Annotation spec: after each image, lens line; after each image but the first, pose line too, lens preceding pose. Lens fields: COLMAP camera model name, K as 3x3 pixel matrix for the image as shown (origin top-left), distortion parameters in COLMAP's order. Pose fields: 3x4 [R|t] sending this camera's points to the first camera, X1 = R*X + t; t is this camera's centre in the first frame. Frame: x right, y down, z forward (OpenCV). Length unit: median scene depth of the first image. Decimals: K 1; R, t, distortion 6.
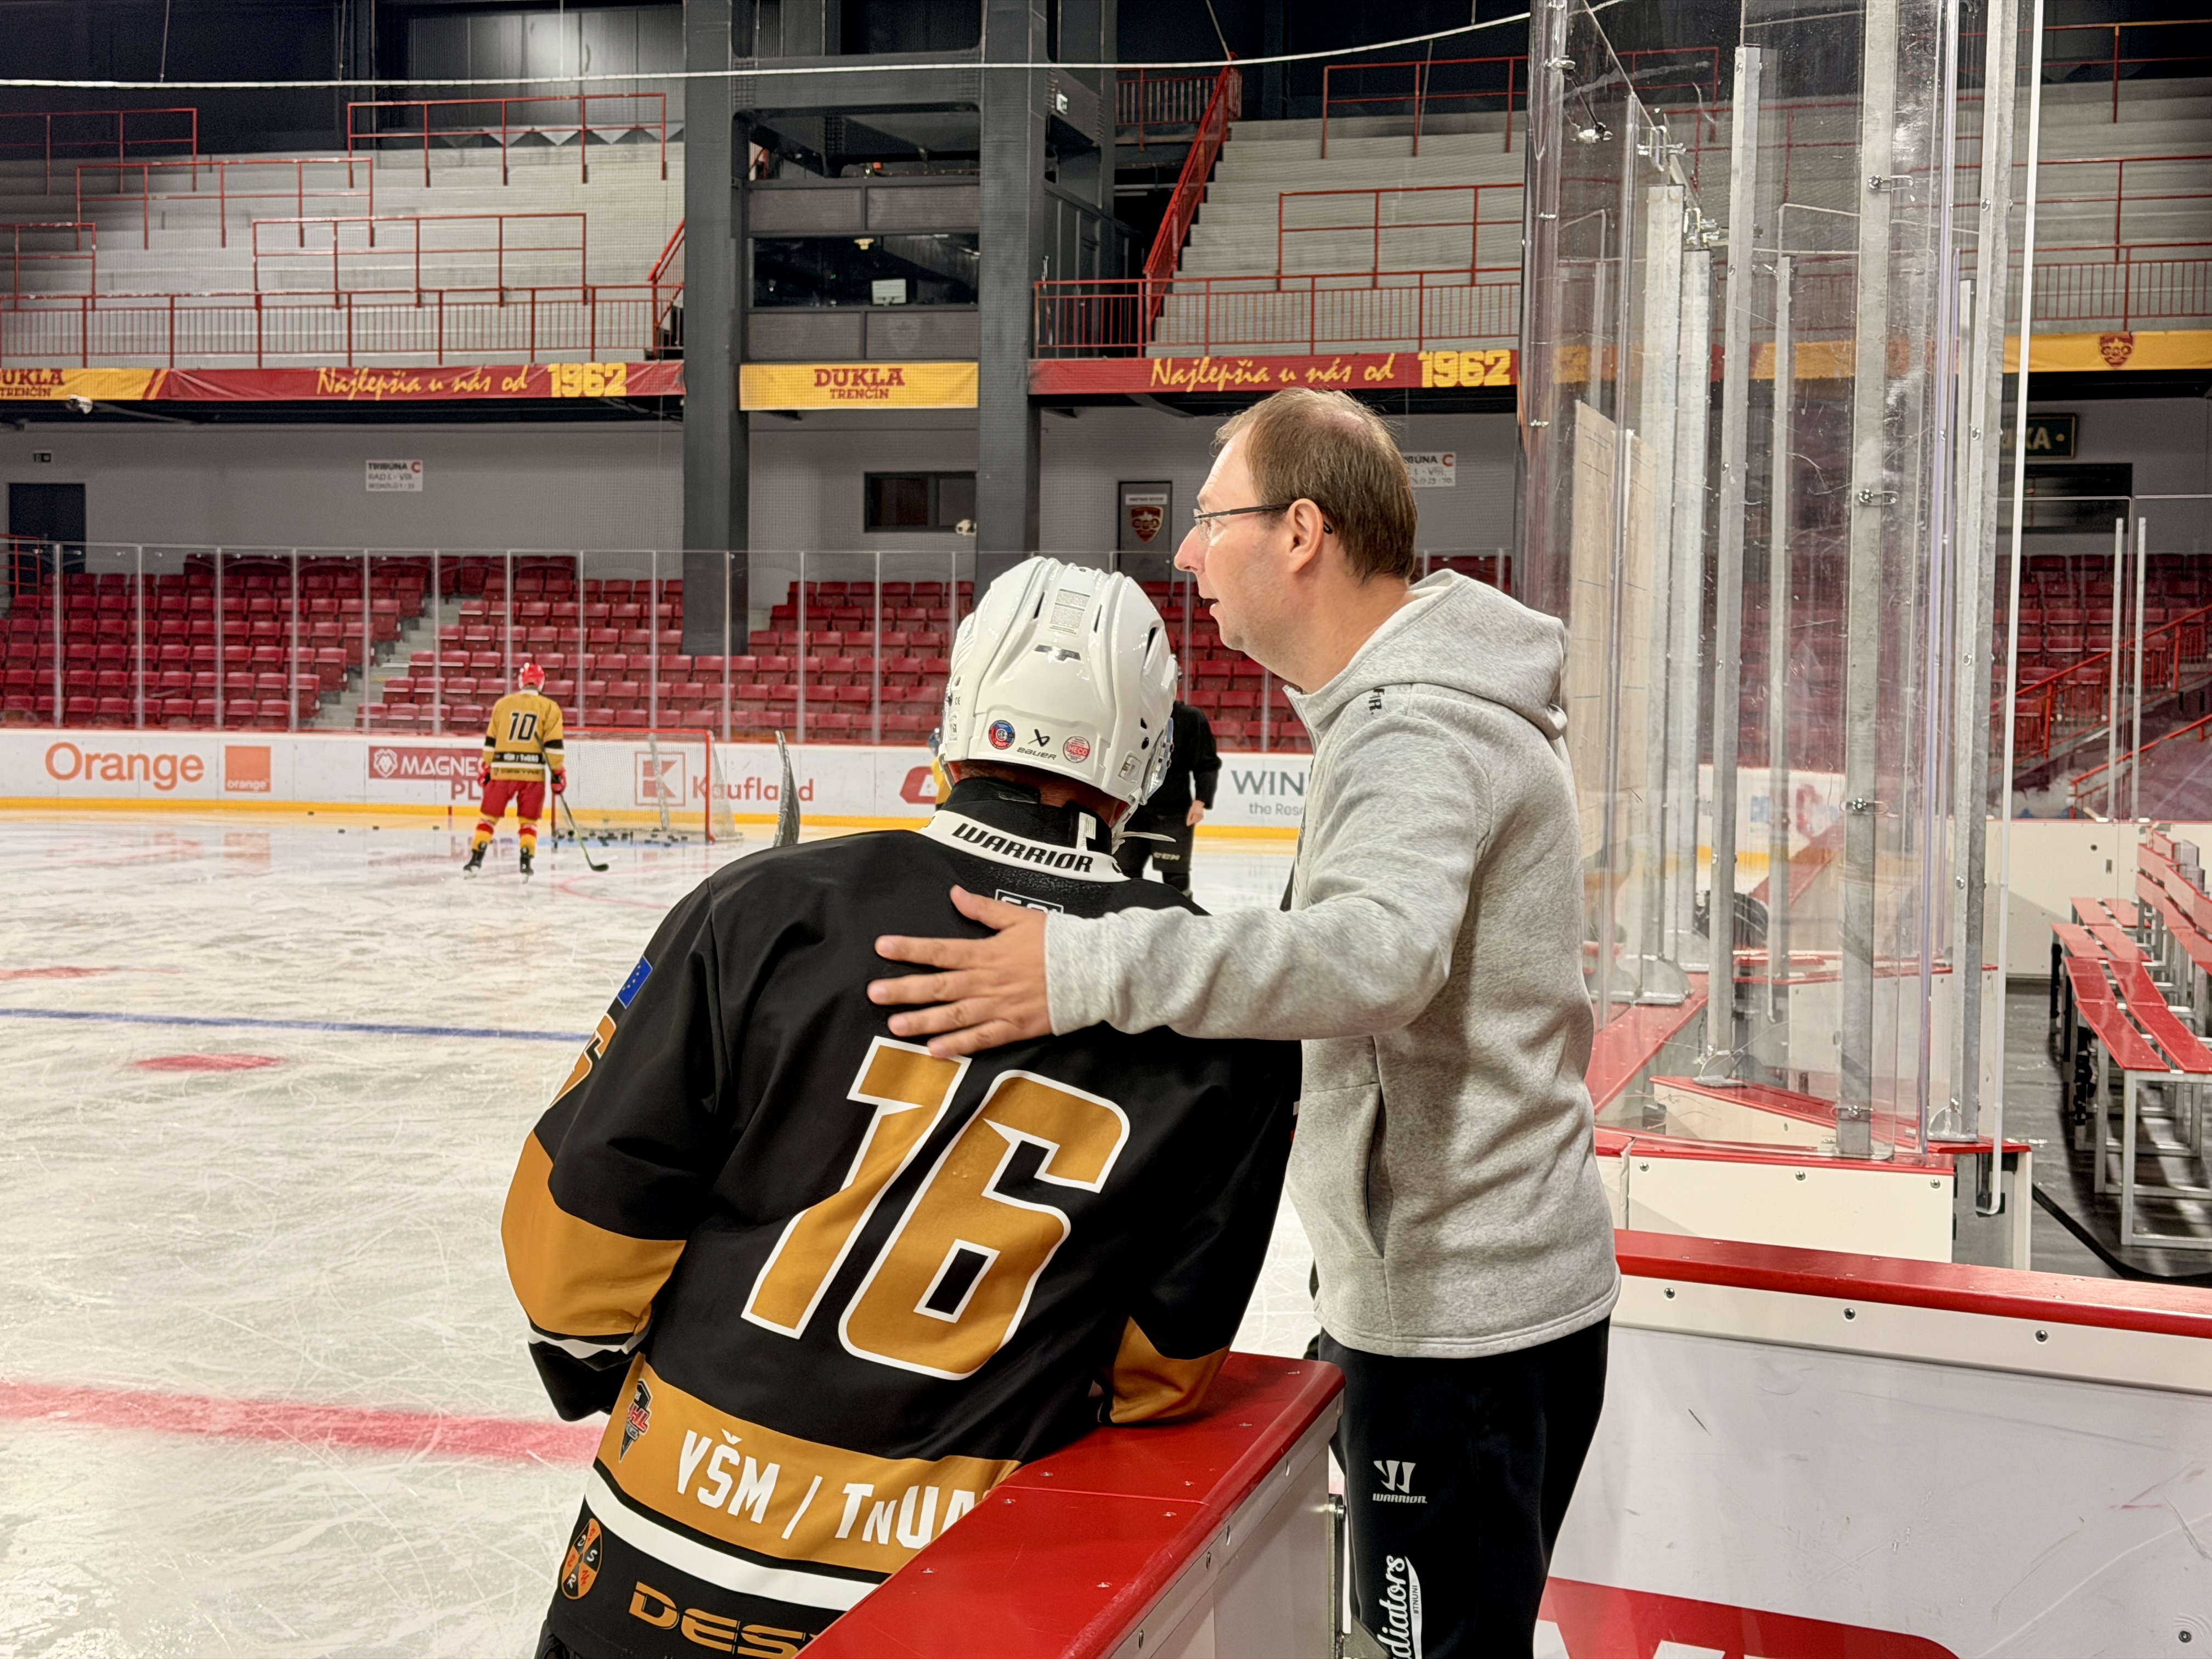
lens RADIAL K [[3123.6, 0, 1018.0], [0, 3123.6, 811.4], [0, 0, 1]] dist [0.207806, -0.384715]
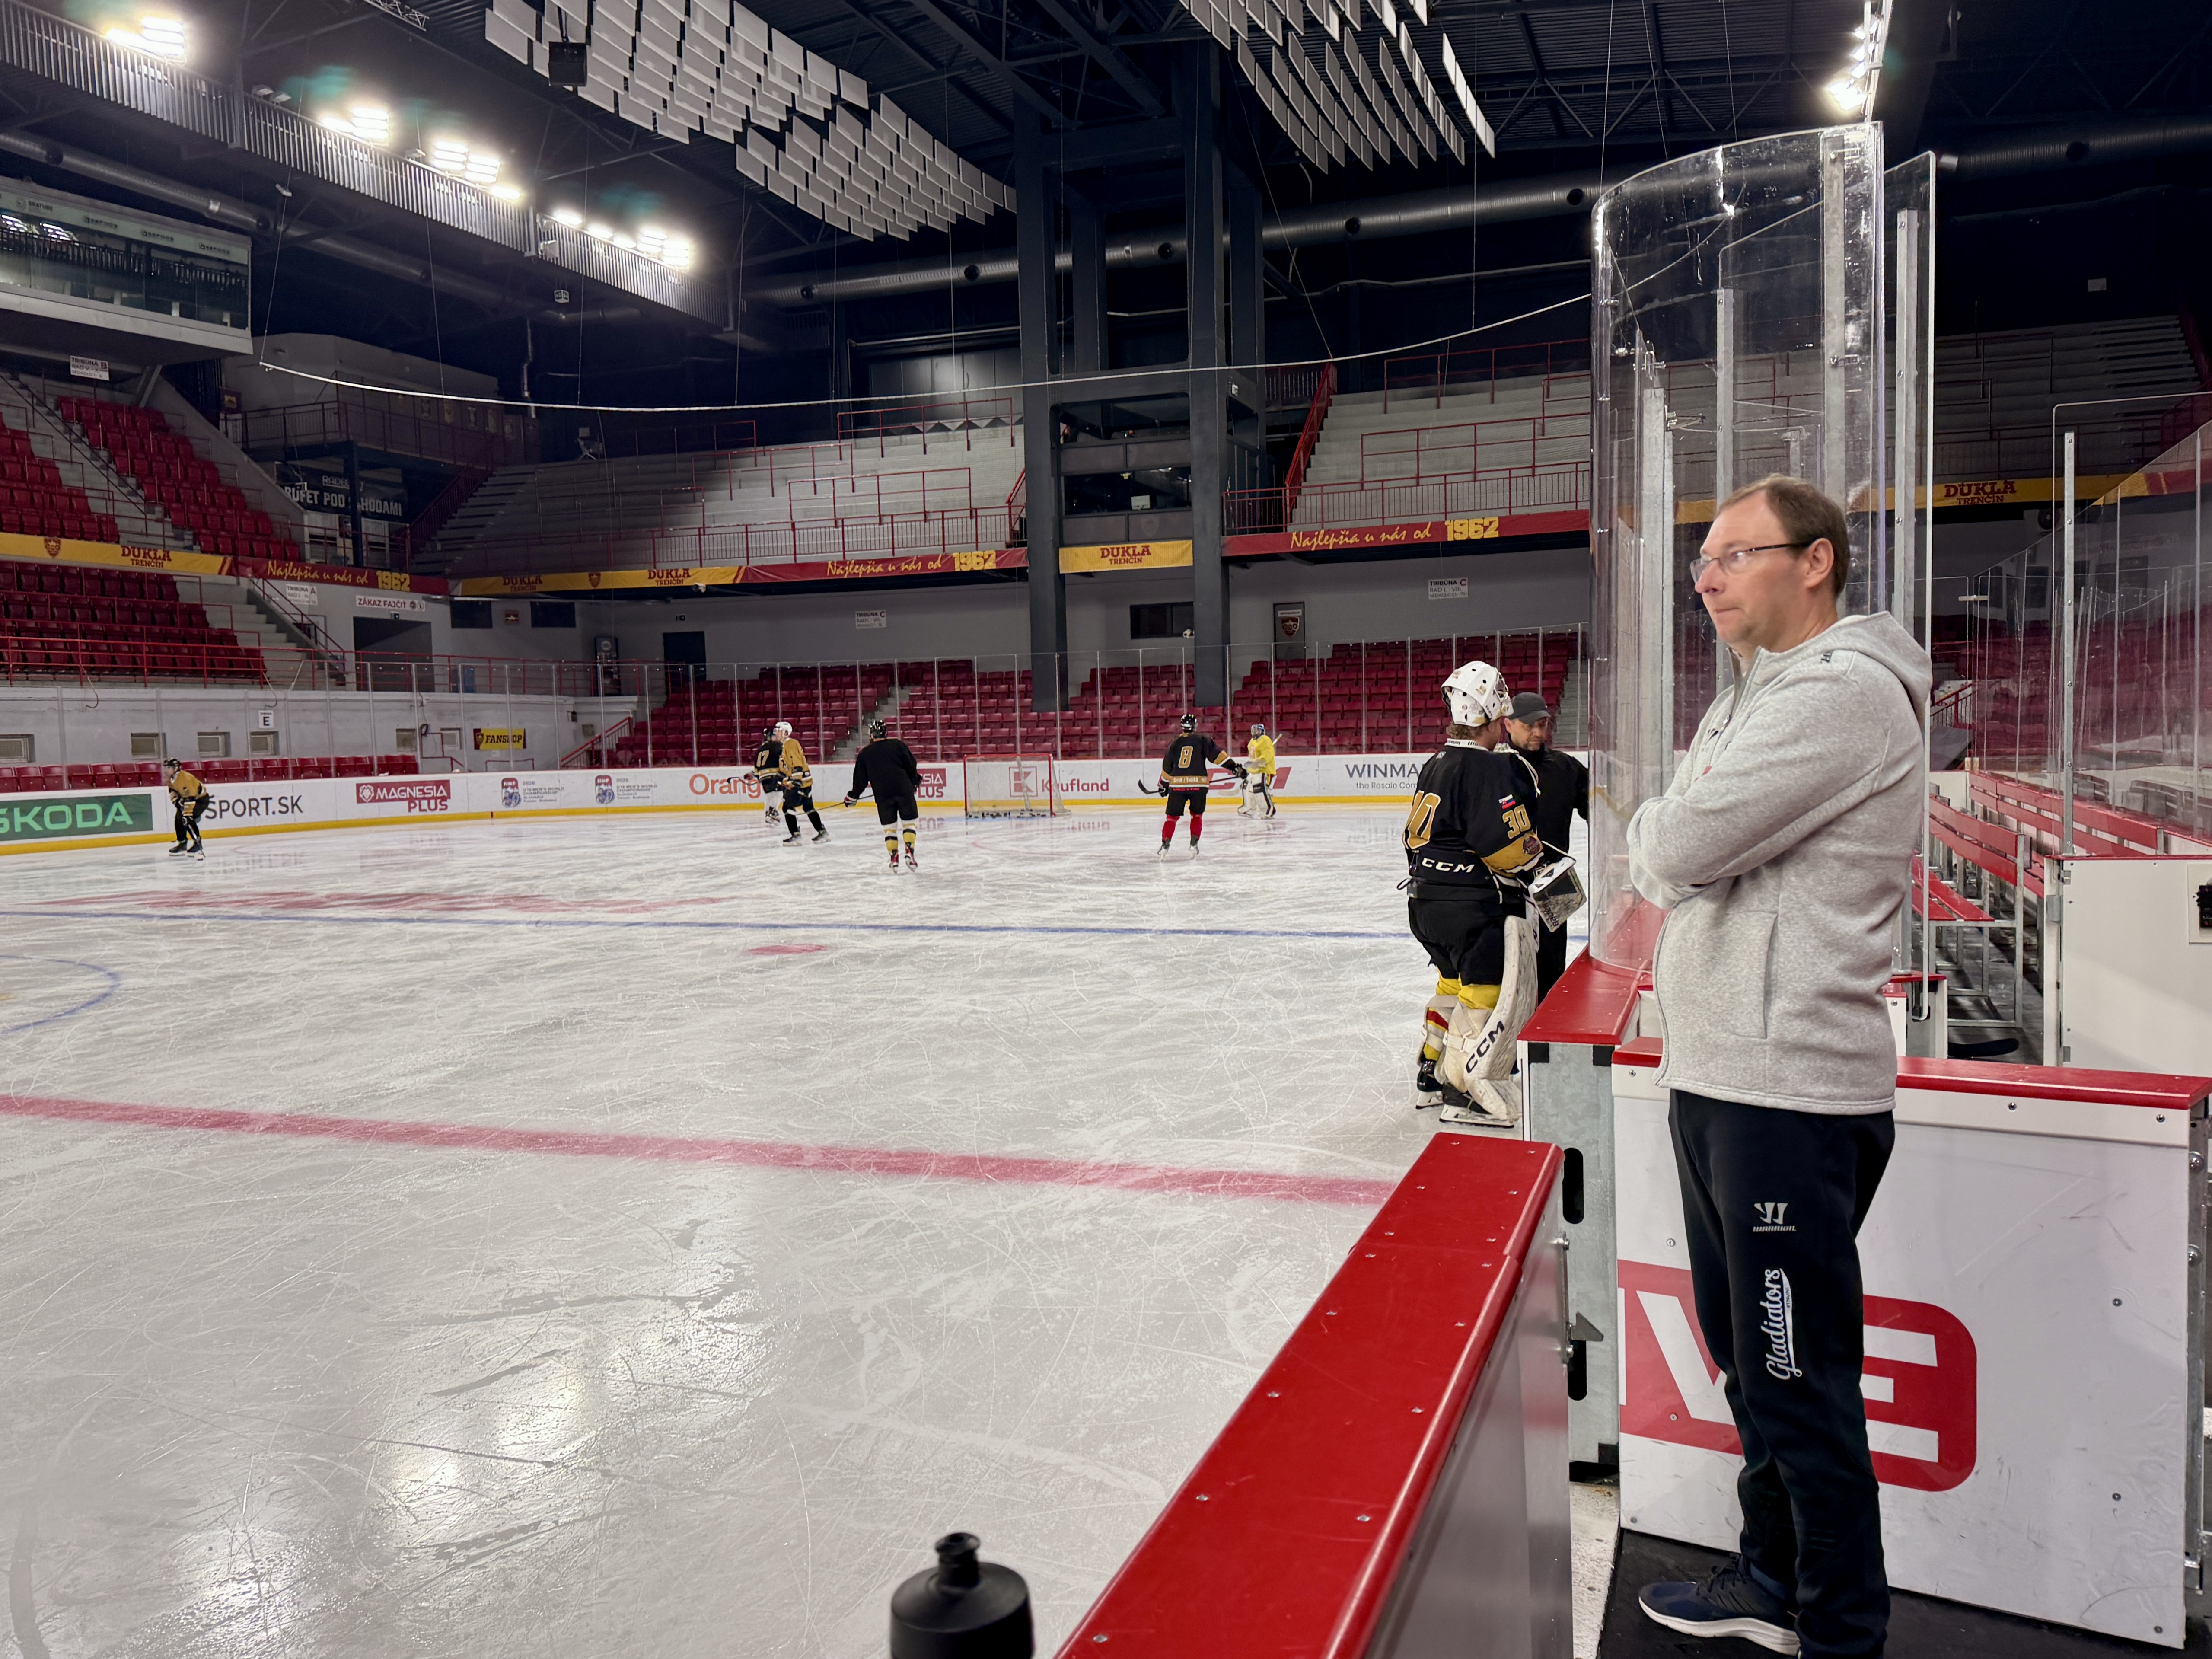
lens RADIAL K [[1737.2, 0, 1106.0], [0, 1737.2, 829.5], [0, 0, 1]] dist [0.205999, -0.333470]
pose [[0.997210, -0.036466, -0.065130, -0.003006], [0.037750, 0.999114, 0.018600, 0.000090], [0.064394, -0.021007, 0.997703, 0.008477]]
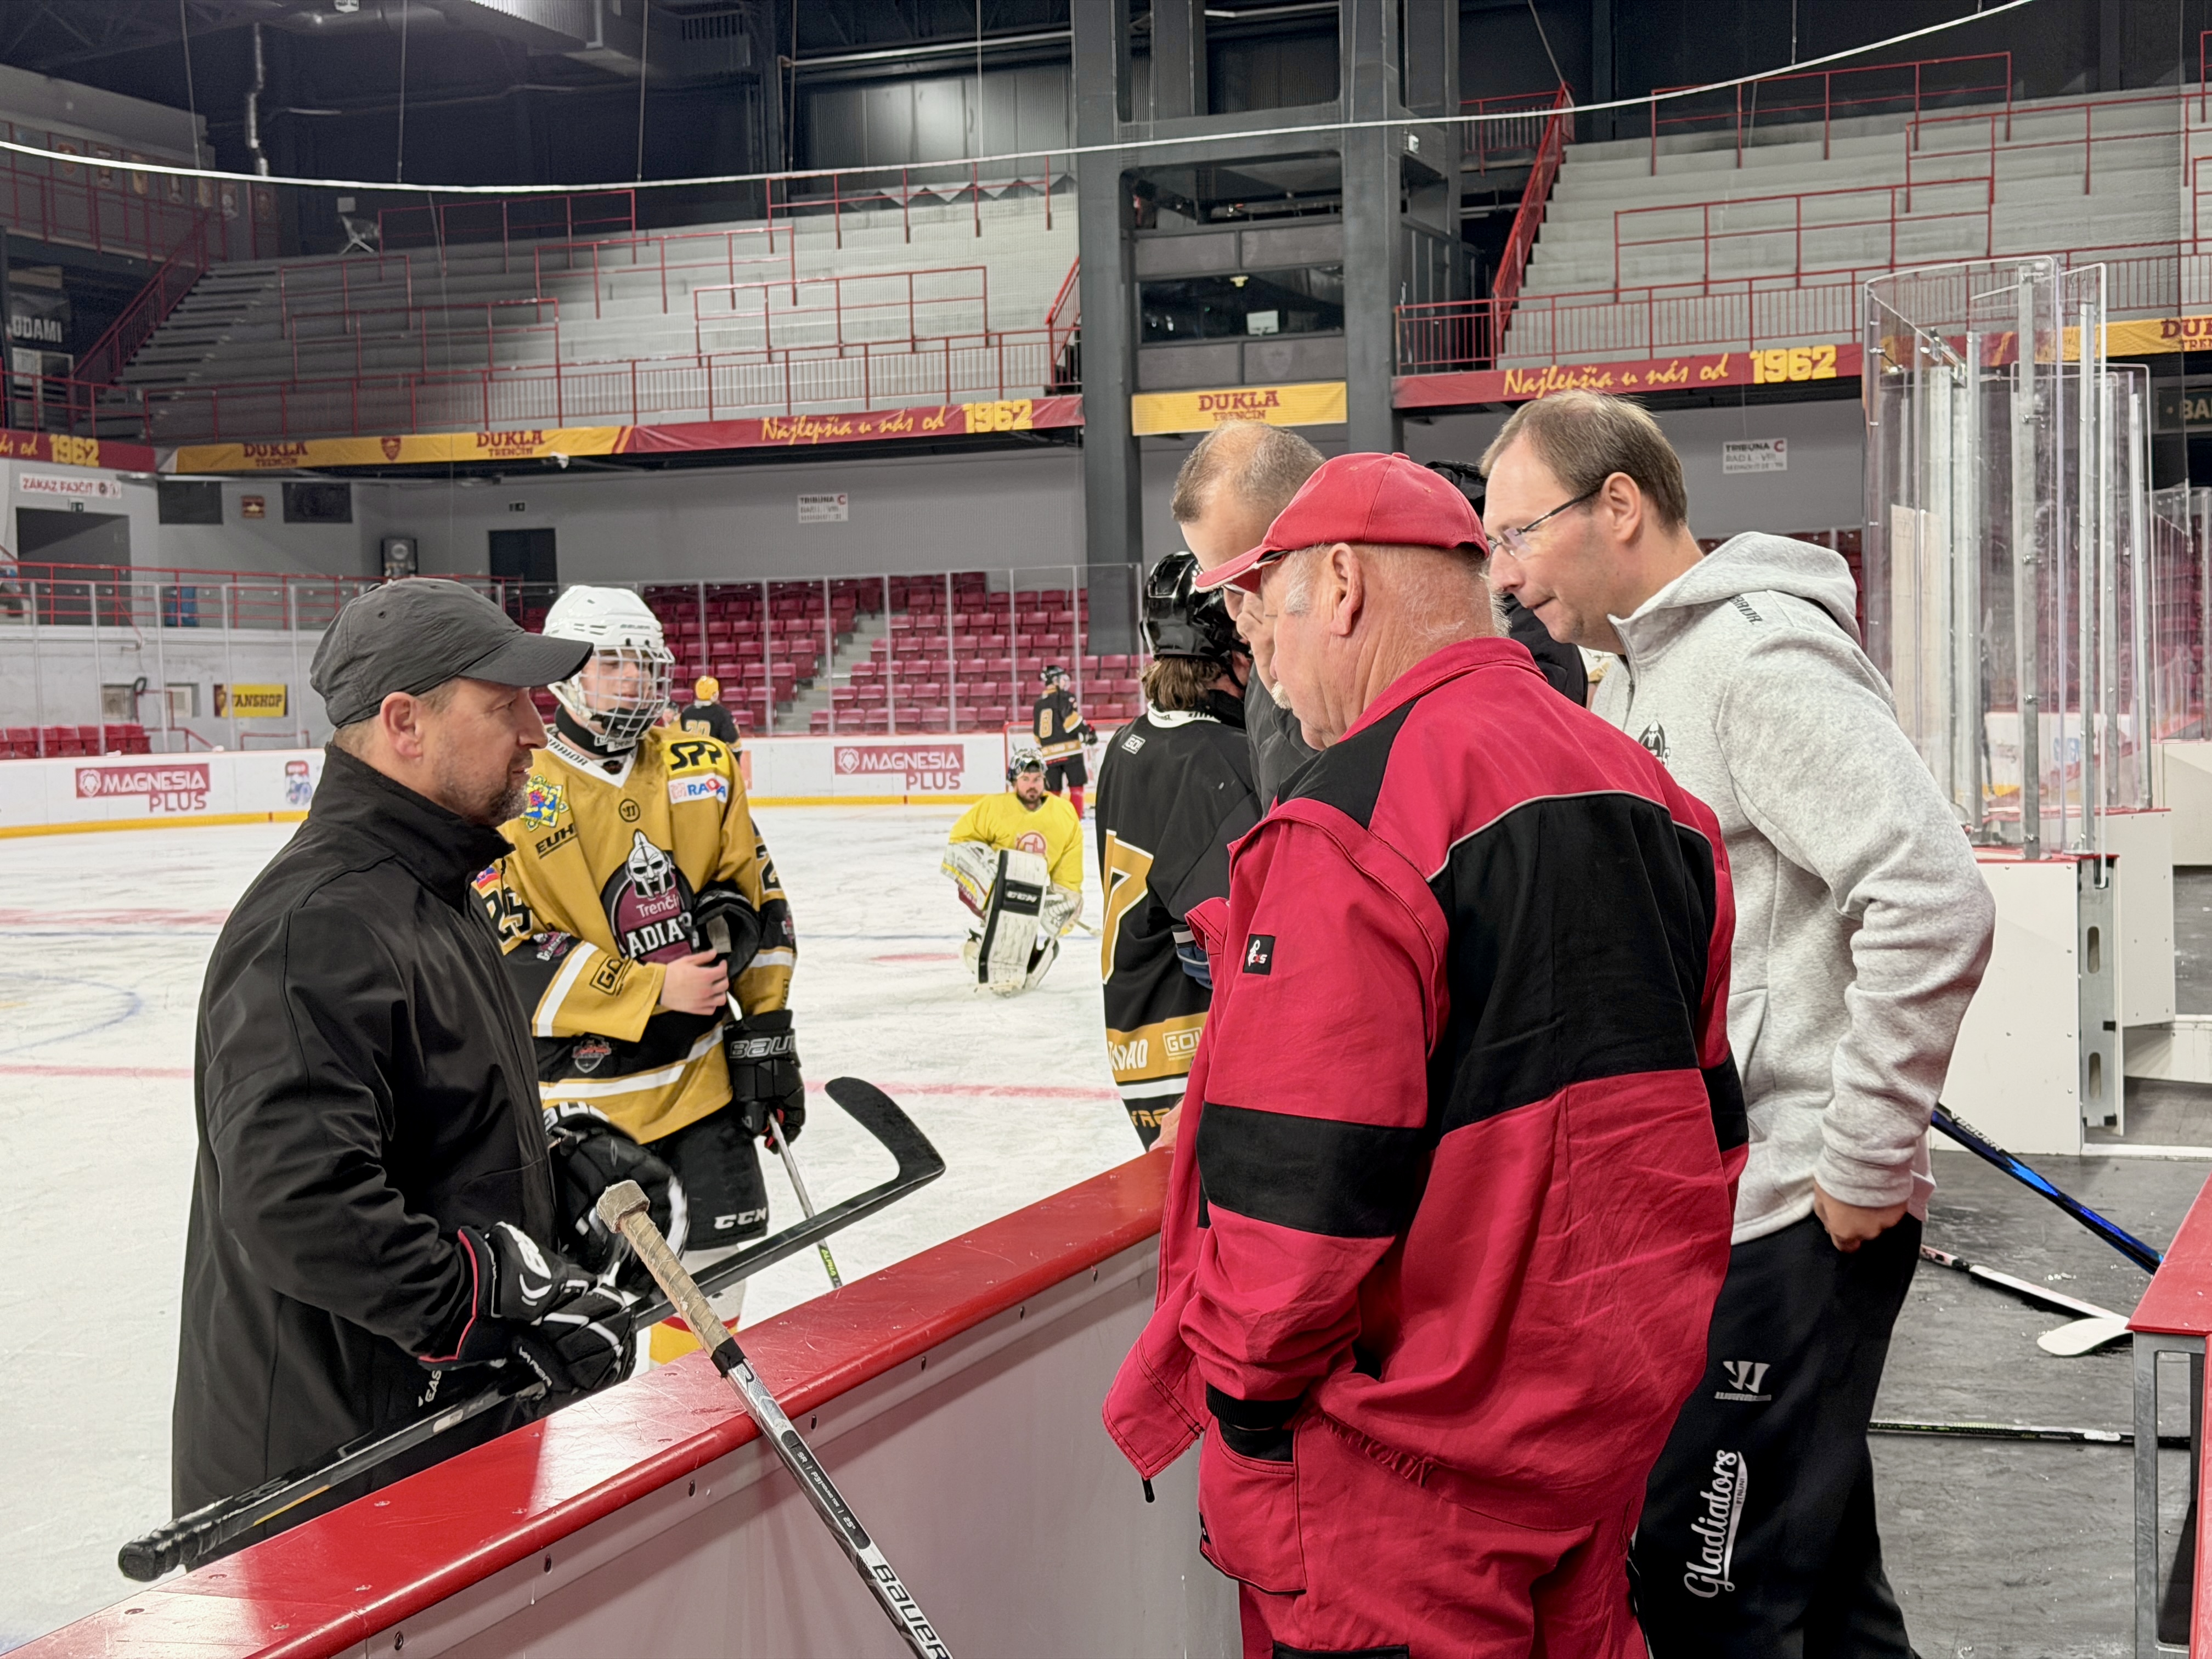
lens RADIAL K [[3073.3, 0, 1068.4], [0, 3073.3, 840.1], [0, 0, 1]] dist [0.172053, -0.088749]
pose [[0.995251, -0.036946, -0.090062, -0.017658], [0.038081, 0.999215, 0.010923, 0.003981], [0.089588, -0.014301, 0.995876, -0.104079]]
